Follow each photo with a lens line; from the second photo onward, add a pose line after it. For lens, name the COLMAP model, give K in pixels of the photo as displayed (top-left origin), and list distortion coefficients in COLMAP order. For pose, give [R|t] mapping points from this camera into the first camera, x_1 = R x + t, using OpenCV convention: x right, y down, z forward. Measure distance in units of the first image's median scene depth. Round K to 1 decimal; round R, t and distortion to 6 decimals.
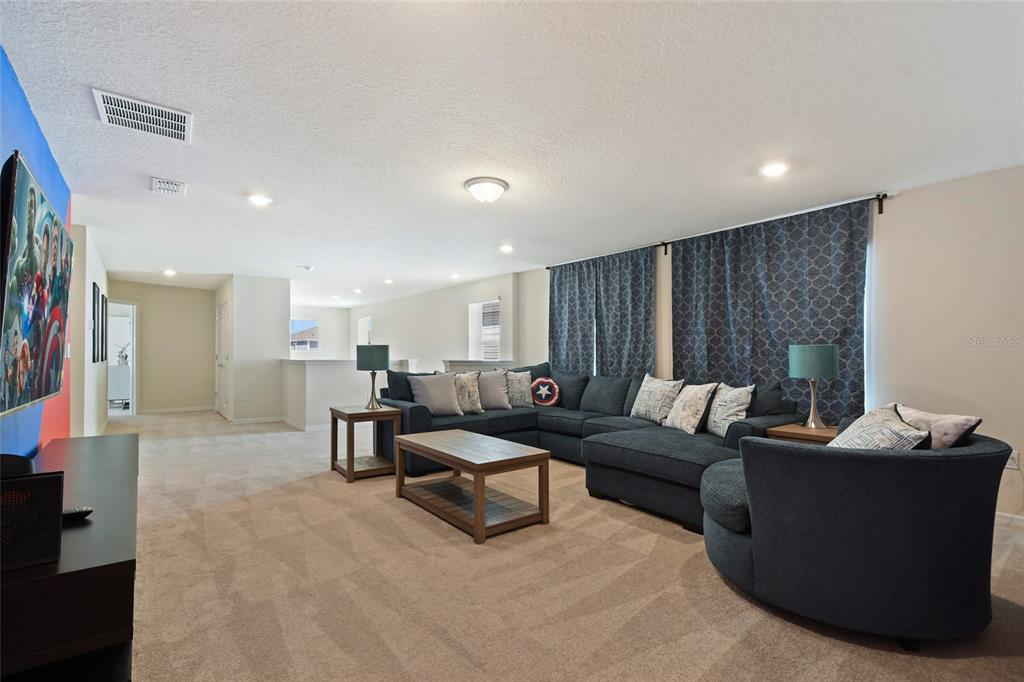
lens RADIAL K [[467.1, 0, 512.5], [0, 467.1, 349.2], [0, 0, 1]] dist [0.015230, -0.001040]
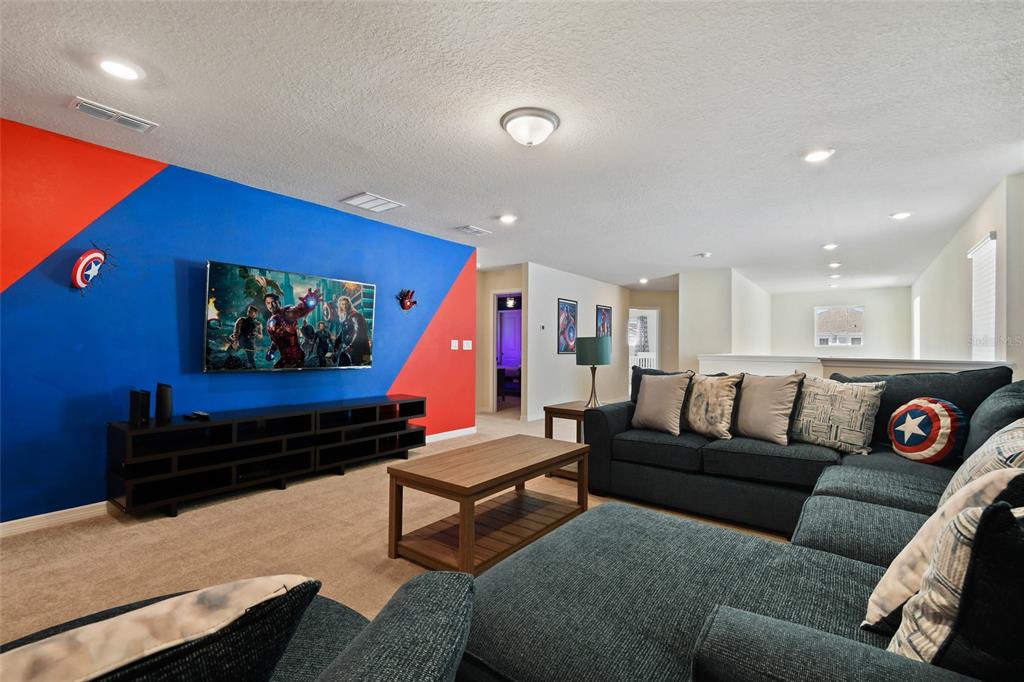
lens RADIAL K [[467.1, 0, 512.4], [0, 467.1, 339.4], [0, 0, 1]] dist [0.015230, -0.001040]
pose [[0.254632, -0.016263, -0.966901, 0.492335], [0.004012, 0.999868, -0.015761, 0.007773], [0.967030, 0.000134, 0.254663, 0.557126]]
